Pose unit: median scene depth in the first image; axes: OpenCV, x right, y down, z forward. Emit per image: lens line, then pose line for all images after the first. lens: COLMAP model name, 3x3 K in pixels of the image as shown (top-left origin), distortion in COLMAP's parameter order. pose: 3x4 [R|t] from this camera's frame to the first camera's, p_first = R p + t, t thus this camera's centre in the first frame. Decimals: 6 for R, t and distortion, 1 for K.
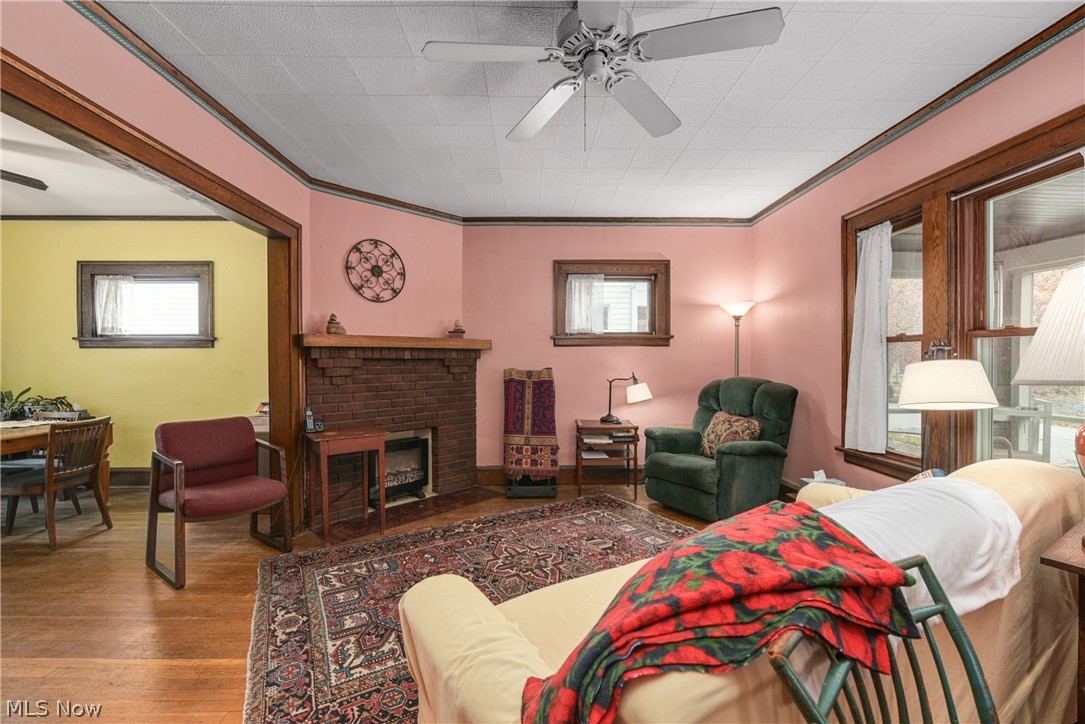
lens RADIAL K [[459.8, 0, 539.6], [0, 459.8, 366.9], [0, 0, 1]] dist [-0.006155, -0.001420]
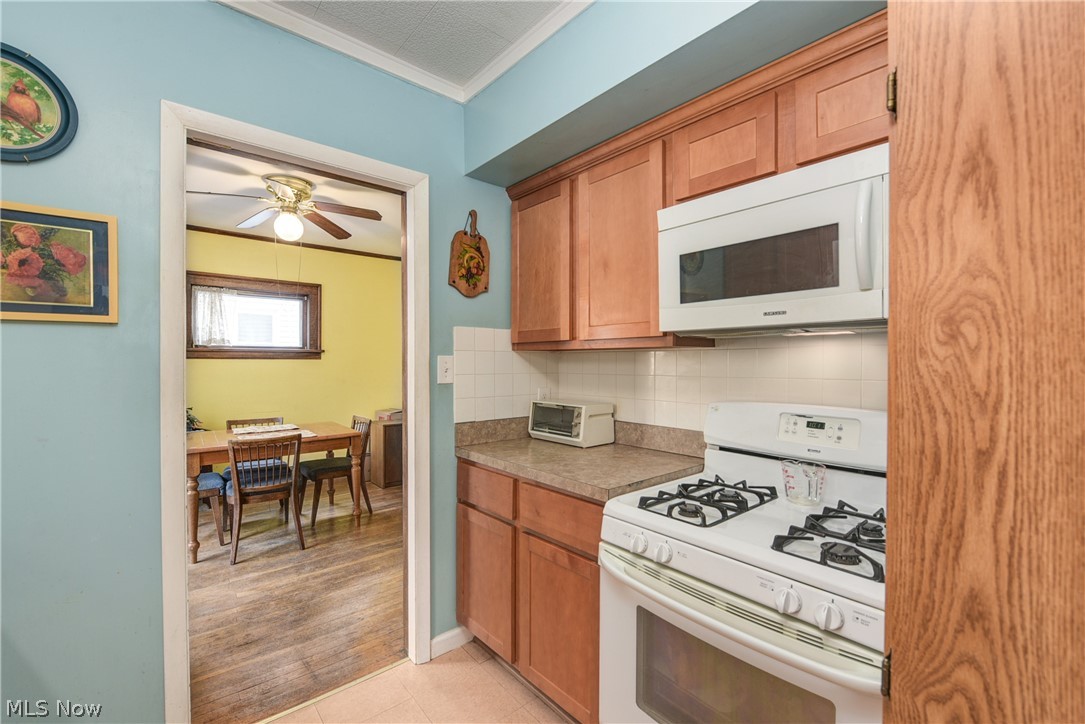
lens RADIAL K [[459.8, 0, 541.3], [0, 459.8, 364.5], [0, 0, 1]] dist [-0.006155, -0.001420]
pose [[0.779654, 0.000130, 0.626211, -1.151323], [0.003758, 0.999981, -0.004886, -0.023664], [-0.626200, 0.006163, 0.779638, -0.291033]]
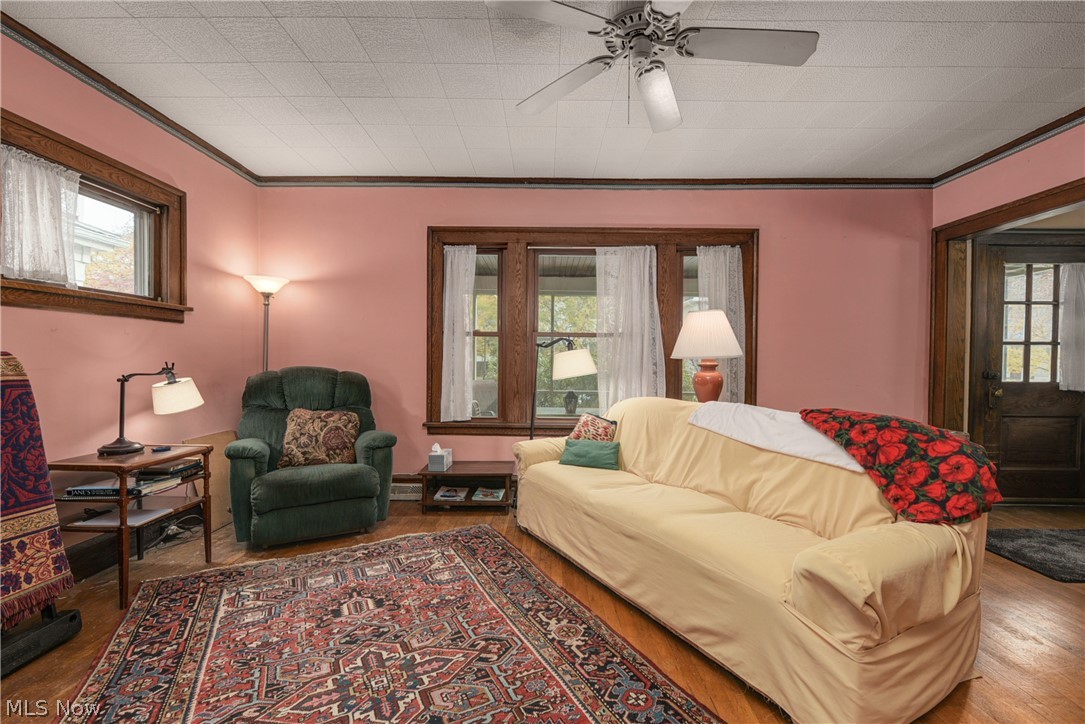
lens RADIAL K [[459.8, 0, 544.7], [0, 459.8, 365.8], [0, 0, 1]] dist [-0.006155, -0.001420]
pose [[0.041268, -0.012213, 0.999073, -0.423994], [0.006134, 0.999910, 0.011970, 0.014147], [-0.999129, 0.005634, 0.041340, 0.545696]]
